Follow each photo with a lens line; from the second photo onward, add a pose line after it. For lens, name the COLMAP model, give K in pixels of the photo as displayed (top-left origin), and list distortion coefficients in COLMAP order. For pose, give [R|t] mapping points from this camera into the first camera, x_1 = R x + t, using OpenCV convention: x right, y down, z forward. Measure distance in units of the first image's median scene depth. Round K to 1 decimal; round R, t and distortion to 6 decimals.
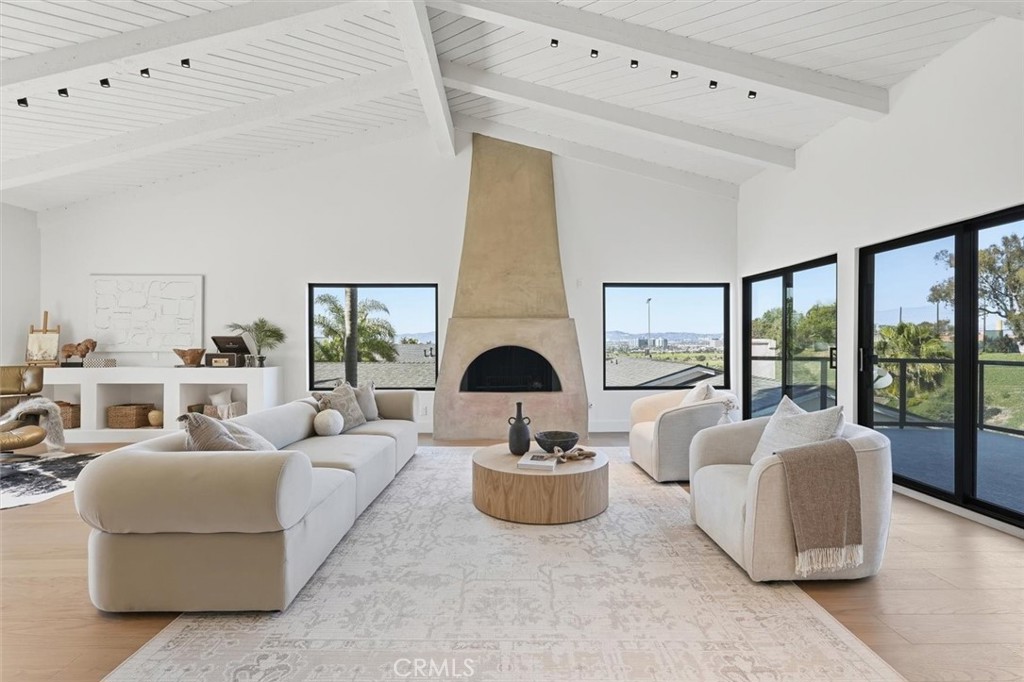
lens RADIAL K [[452.2, 0, 512.0], [0, 452.2, 341.0], [0, 0, 1]] dist [-0.014126, 0.007215]
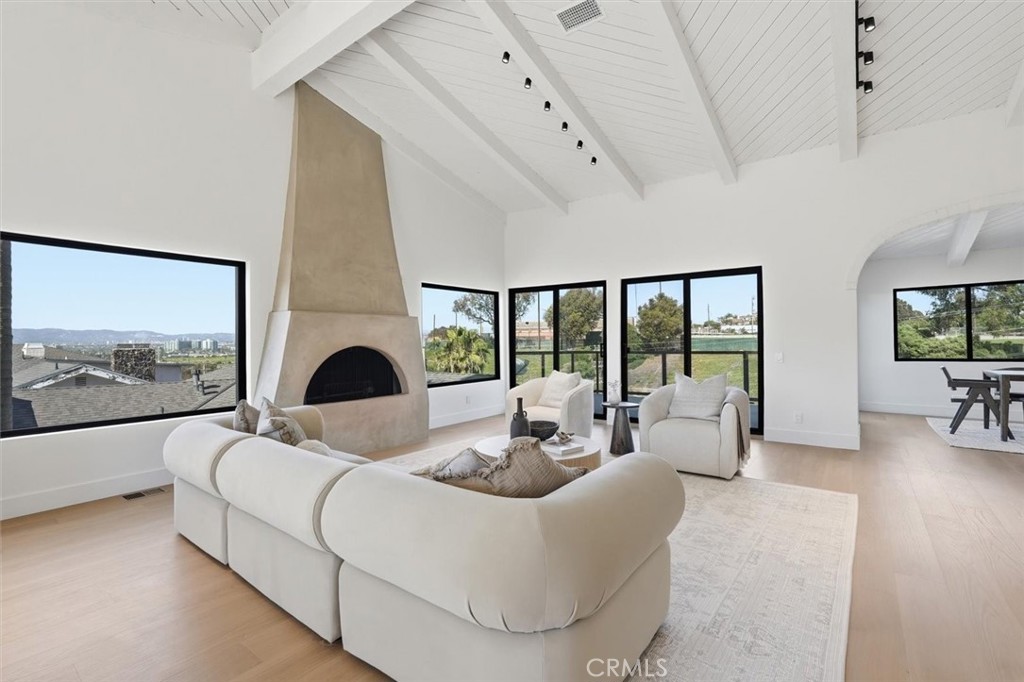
lens RADIAL K [[458.3, 0, 512.0], [0, 458.3, 341.0], [0, 0, 1]] dist [-0.014813, 0.001070]
pose [[0.619791, -0.006513, 0.784740, -0.516370], [0.008855, 0.999960, 0.001306, 0.002587], [-0.784717, 0.006139, 0.619824, 0.227132]]
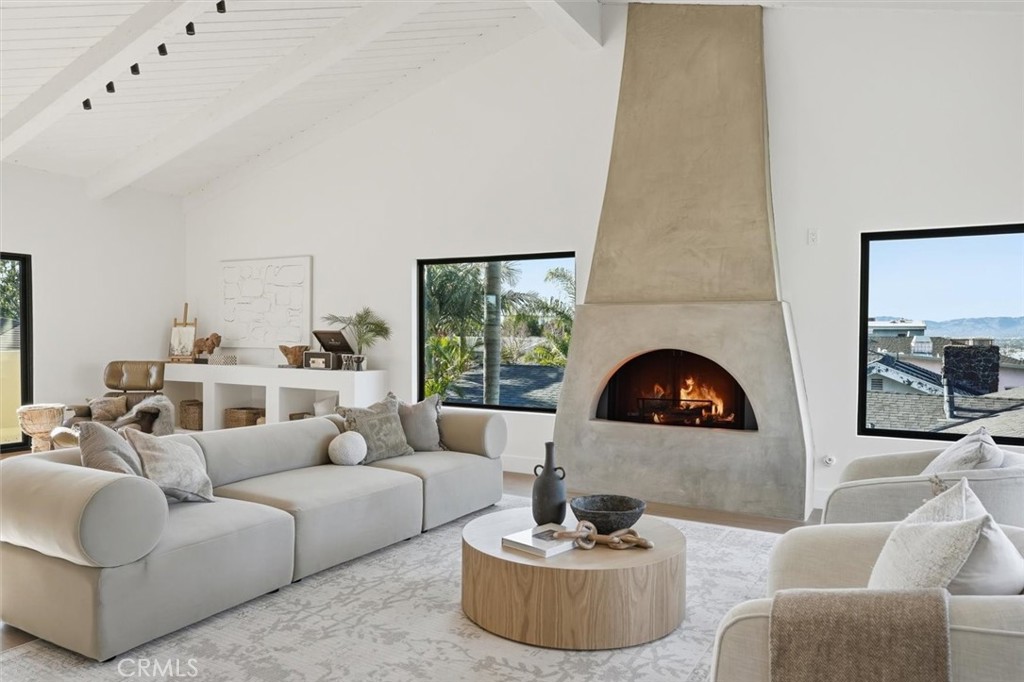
lens RADIAL K [[692.7, 0, 510.8], [0, 692.7, 352.7], [0, 0, 1]] dist [-0.001338, 0.000753]
pose [[0.864154, 0.020708, -0.502802, 0.279861], [-0.007782, 0.999583, 0.027793, -0.008575], [0.503168, -0.020104, 0.863955, 0.095602]]
